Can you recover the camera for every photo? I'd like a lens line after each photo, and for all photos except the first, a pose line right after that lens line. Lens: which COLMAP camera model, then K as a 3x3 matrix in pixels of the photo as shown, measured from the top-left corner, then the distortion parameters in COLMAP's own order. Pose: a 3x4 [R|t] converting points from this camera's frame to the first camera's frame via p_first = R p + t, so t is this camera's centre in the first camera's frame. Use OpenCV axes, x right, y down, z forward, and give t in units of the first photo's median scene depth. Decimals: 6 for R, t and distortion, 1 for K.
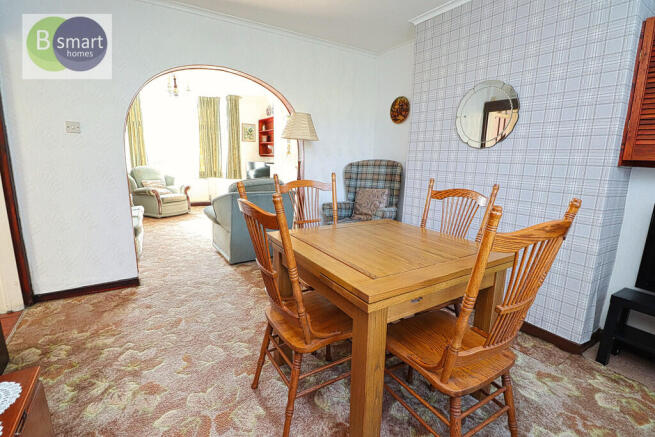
lens RADIAL K [[306.5, 0, 330.4], [0, 306.5, 215.4], [0, 0, 1]] dist [-0.000803, 0.000099]
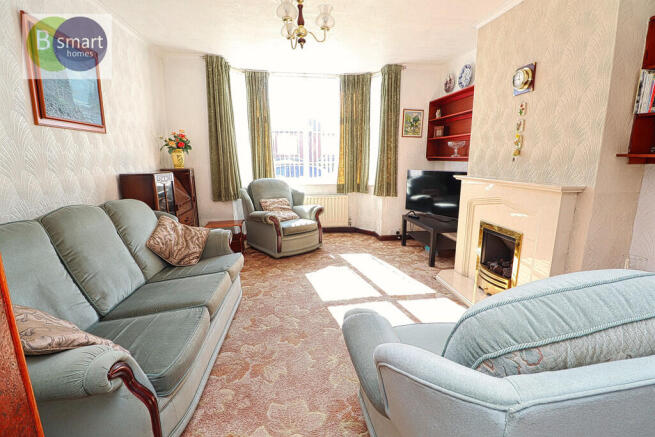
lens RADIAL K [[306.5, 0, 327.6], [0, 306.5, 218.1], [0, 0, 1]] dist [-0.000803, 0.000099]
pose [[0.907319, 0.052569, -0.417144, -0.173158], [-0.052927, 0.998541, 0.010716, -0.082653], [0.417098, 0.012356, 0.908777, 0.405010]]
